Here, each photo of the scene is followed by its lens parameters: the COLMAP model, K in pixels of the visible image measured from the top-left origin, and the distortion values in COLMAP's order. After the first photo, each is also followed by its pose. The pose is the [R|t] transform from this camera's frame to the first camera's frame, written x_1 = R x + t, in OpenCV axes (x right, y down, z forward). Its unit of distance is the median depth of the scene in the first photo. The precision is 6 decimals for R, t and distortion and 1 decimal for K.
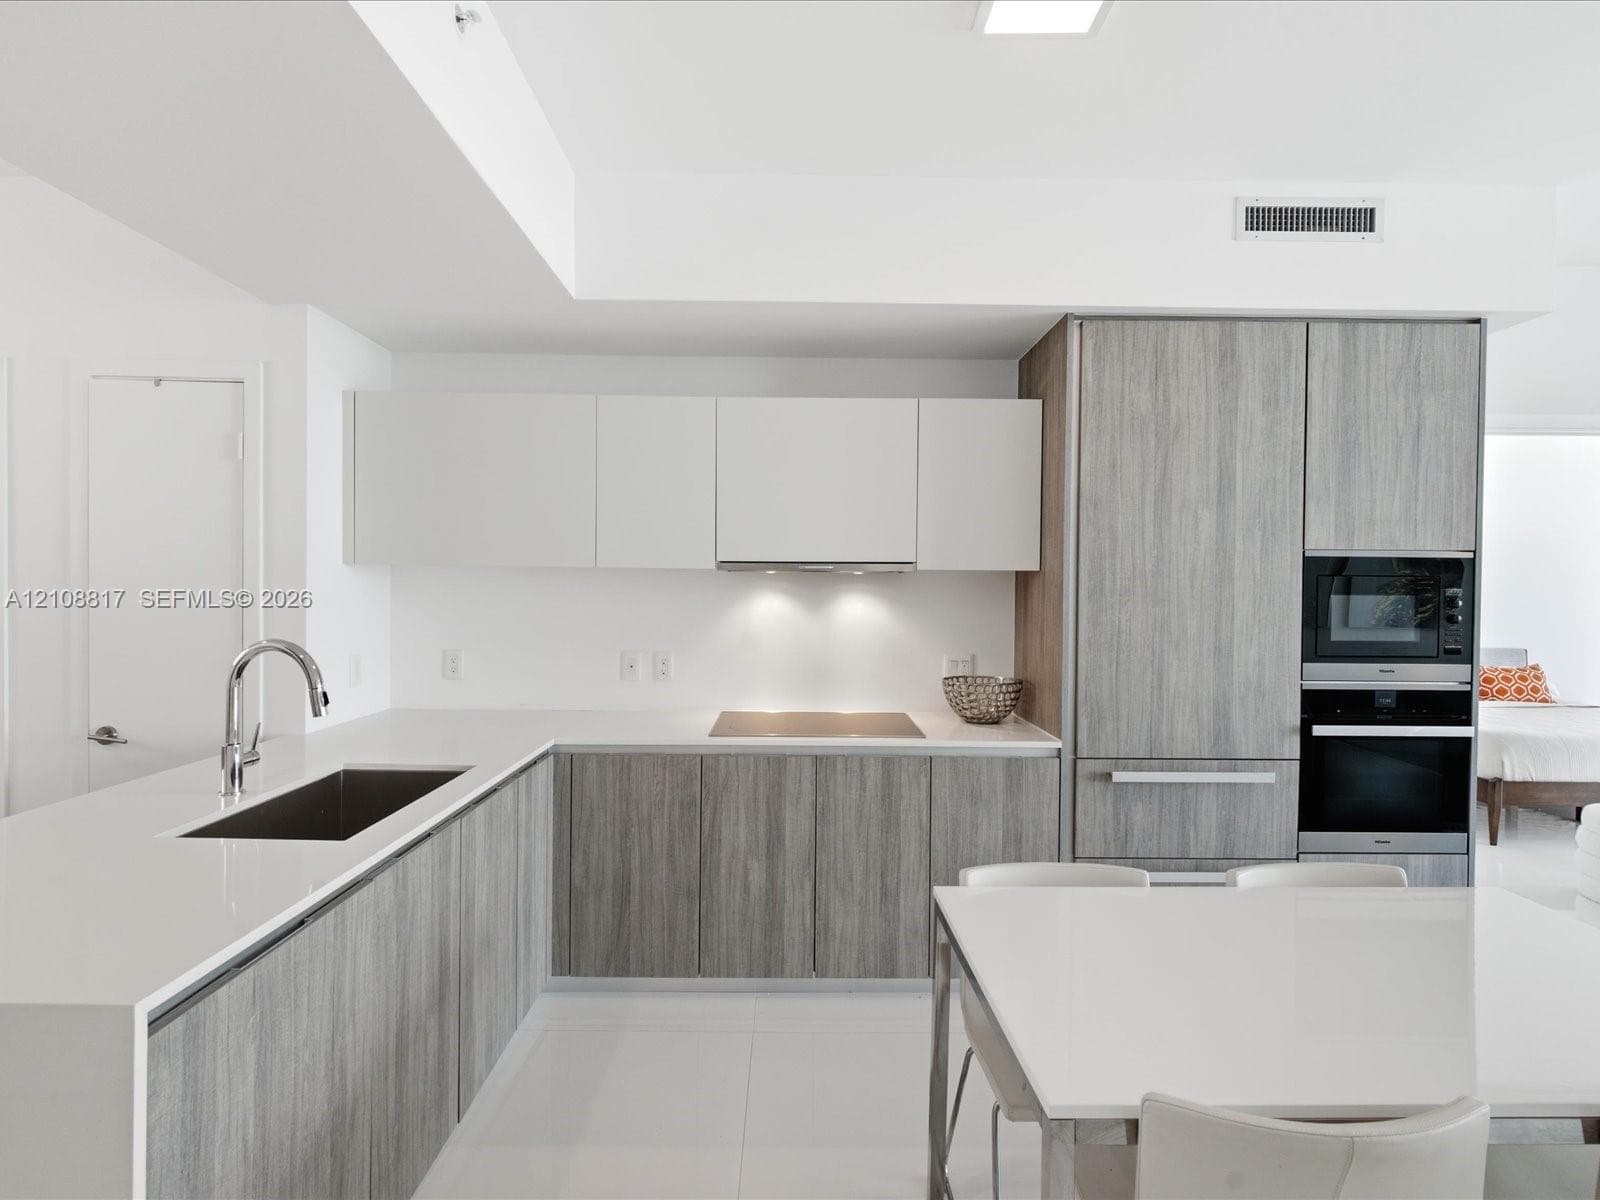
lens RADIAL K [[858.0, 0, 795.9], [0, 858.0, 600.2], [0, 0, 1]] dist [0.003902, -0.002037]
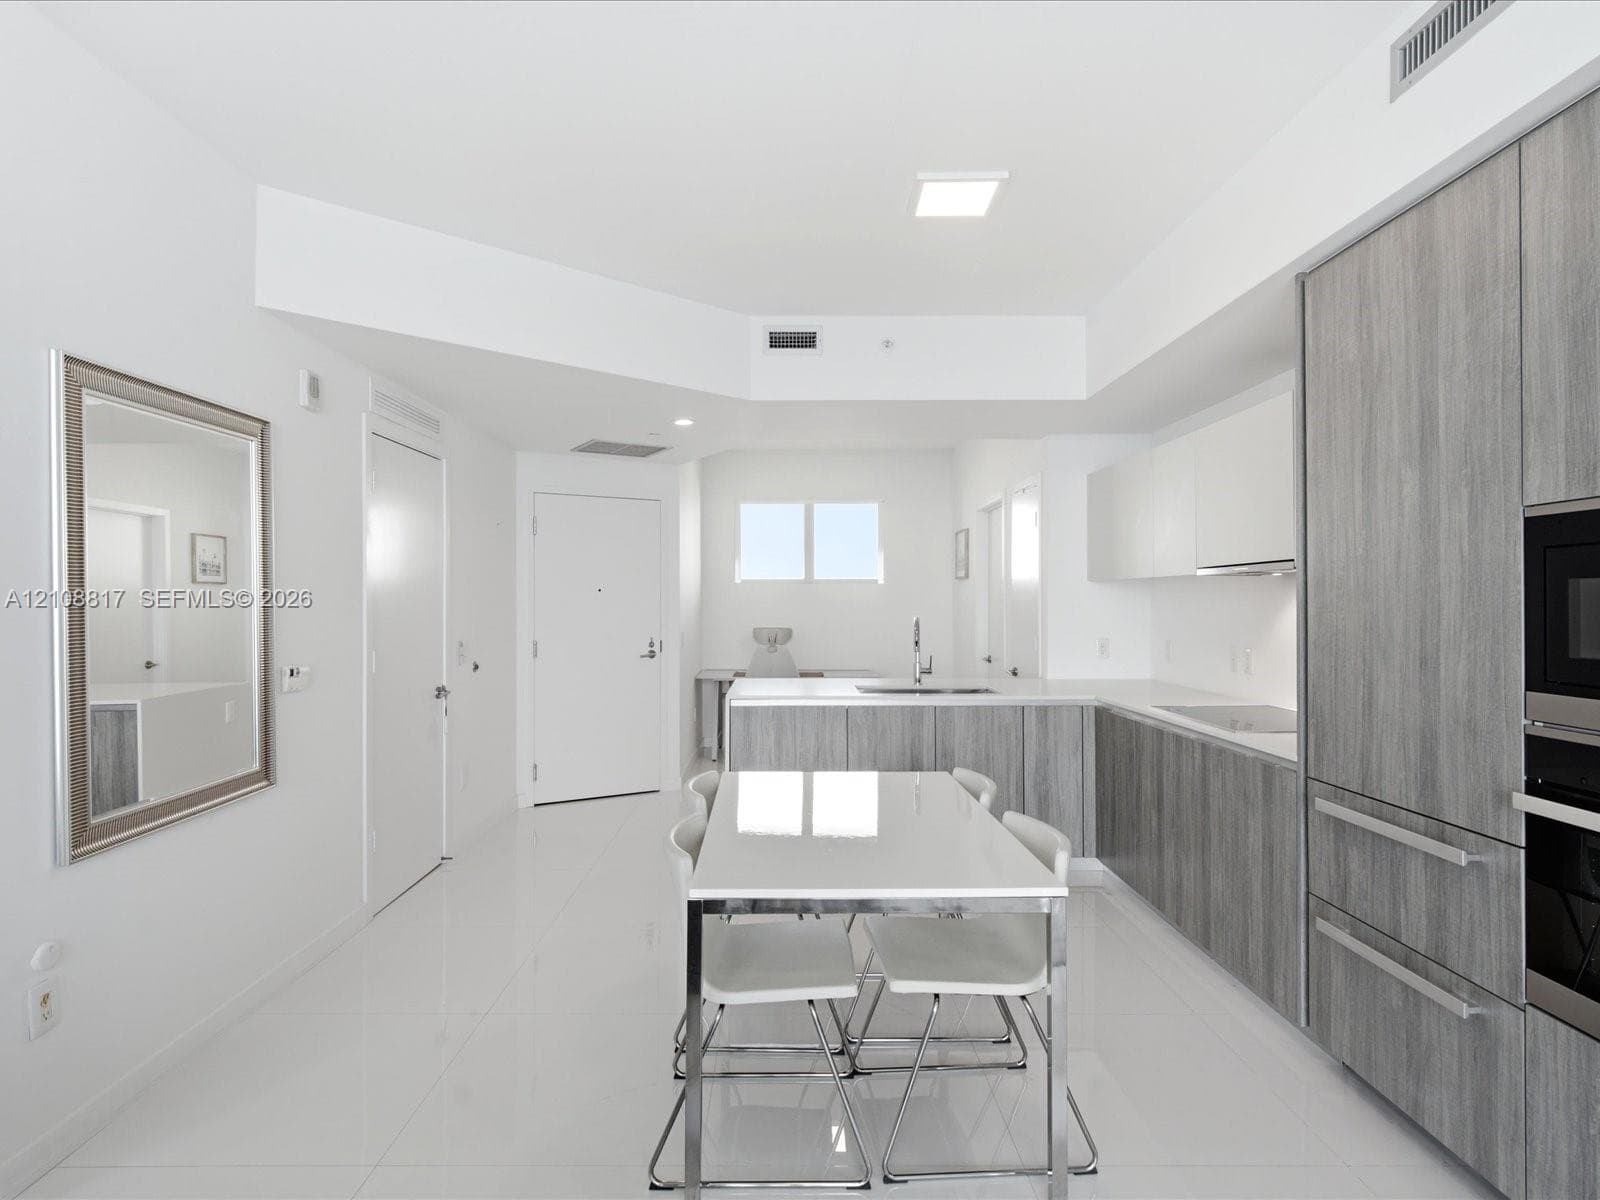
lens RADIAL K [[858.0, 0, 805.6], [0, 858.0, 603.5], [0, 0, 1]] dist [0.003902, -0.002037]
pose [[0.019316, -0.008315, -0.999779, 1.197226], [-0.016308, 0.999830, -0.008631, 0.024187], [0.999680, 0.016471, 0.019177, 0.474432]]
